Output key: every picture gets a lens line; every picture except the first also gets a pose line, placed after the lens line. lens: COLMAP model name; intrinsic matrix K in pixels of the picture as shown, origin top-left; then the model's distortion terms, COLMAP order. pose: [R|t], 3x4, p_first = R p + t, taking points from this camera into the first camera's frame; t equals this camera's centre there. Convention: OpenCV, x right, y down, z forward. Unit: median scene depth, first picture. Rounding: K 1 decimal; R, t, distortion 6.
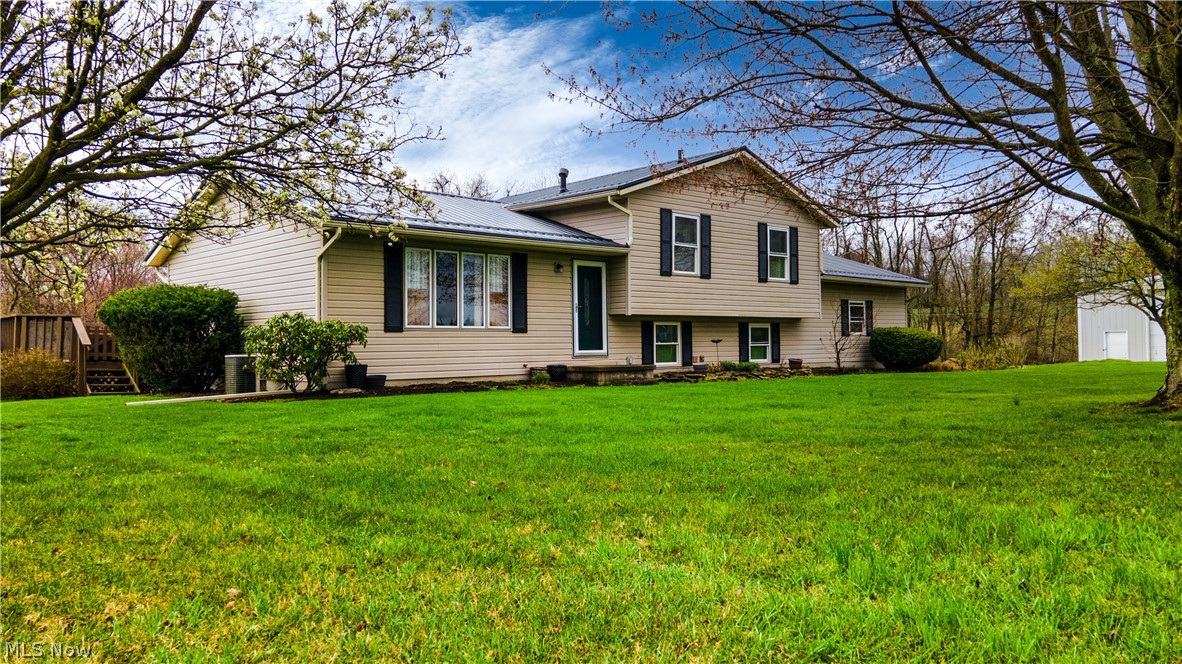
lens RADIAL K [[865.7, 0, 591.0], [0, 865.7, 332.0], [0, 0, 1]] dist [0.001297, 0.000011]
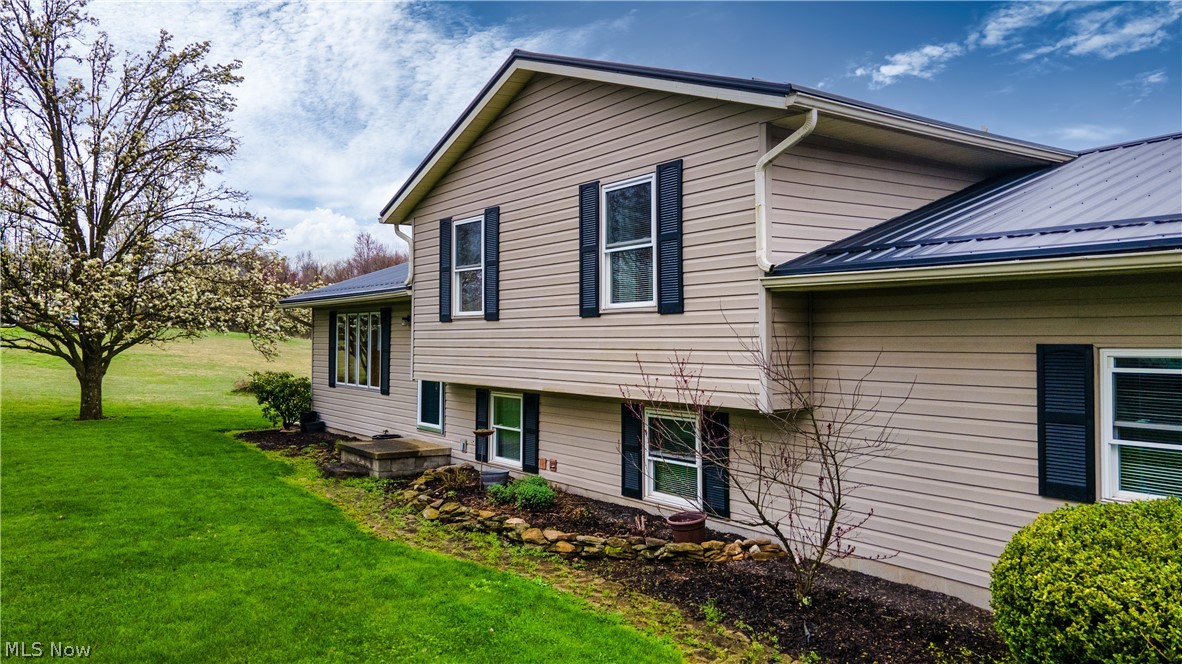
lens RADIAL K [[865.7, 0, 591.0], [0, 865.7, 332.0], [0, 0, 1]] dist [0.001297, 0.000011]
pose [[-0.121597, 0.000371, -0.992579, 0.705143], [0.010056, 0.999949, -0.000858, -0.055179], [0.992529, -0.010085, -0.121594, 1.169217]]
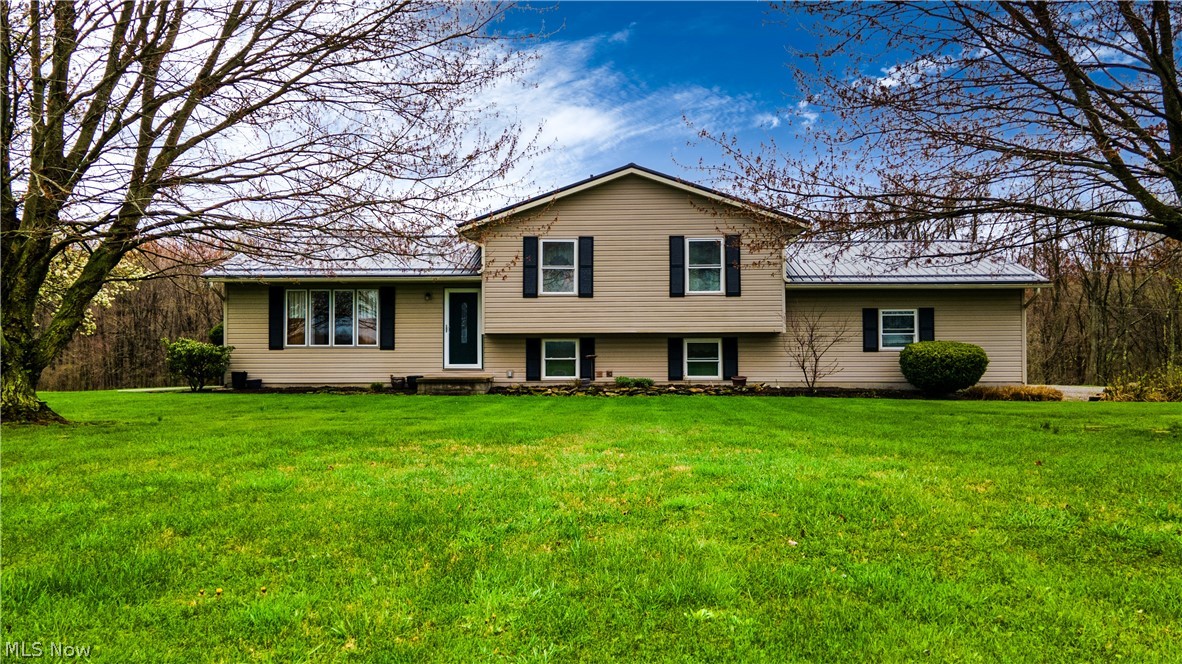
lens RADIAL K [[865.7, 0, 591.0], [0, 865.7, 332.0], [0, 0, 1]] dist [0.001297, 0.000011]
pose [[0.718137, -0.007825, -0.695858, 0.890816], [0.003849, 0.999966, -0.007273, -0.012897], [0.695891, 0.002545, 0.718143, 0.263399]]
